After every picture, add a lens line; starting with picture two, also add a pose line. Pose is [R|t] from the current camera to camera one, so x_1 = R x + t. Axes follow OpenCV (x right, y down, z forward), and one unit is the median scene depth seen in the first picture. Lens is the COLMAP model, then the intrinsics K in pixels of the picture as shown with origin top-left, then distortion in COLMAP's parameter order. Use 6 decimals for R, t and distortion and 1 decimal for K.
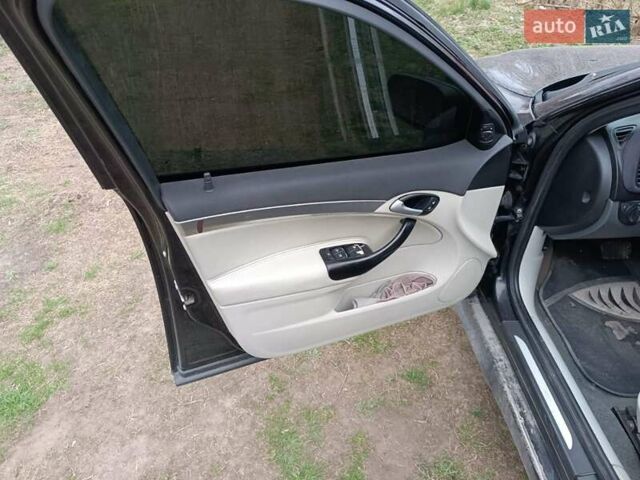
lens RADIAL K [[453.8, 0, 318.8], [0, 453.8, 236.6], [0, 0, 1]] dist [0.017962, -0.012896]
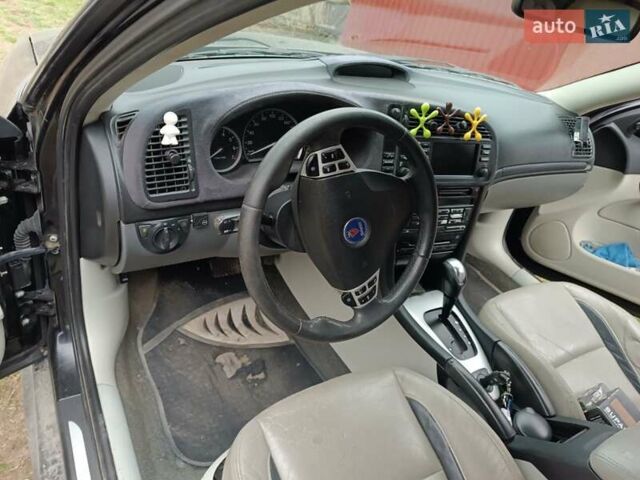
lens RADIAL K [[453.8, 0, 323.3], [0, 453.8, 237.8], [0, 0, 1]] dist [0.017962, -0.012896]
pose [[0.858744, -0.118178, 0.498592, 0.408916], [0.108961, 0.992902, 0.047674, -0.041609], [-0.500687, 0.013387, 0.865525, 0.198705]]
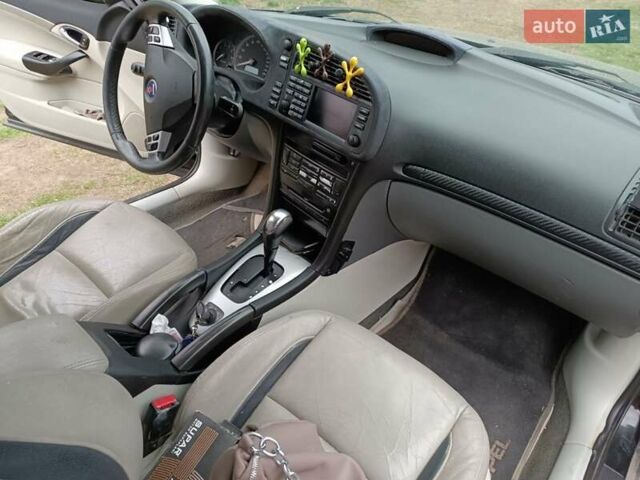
lens RADIAL K [[453.8, 0, 321.9], [0, 453.8, 241.2], [0, 0, 1]] dist [0.017962, -0.012896]
pose [[0.740403, 0.447137, -0.501869, 1.302127], [-0.452267, 0.883753, 0.120147, -0.018781], [0.497250, 0.138022, 0.856558, 0.177945]]
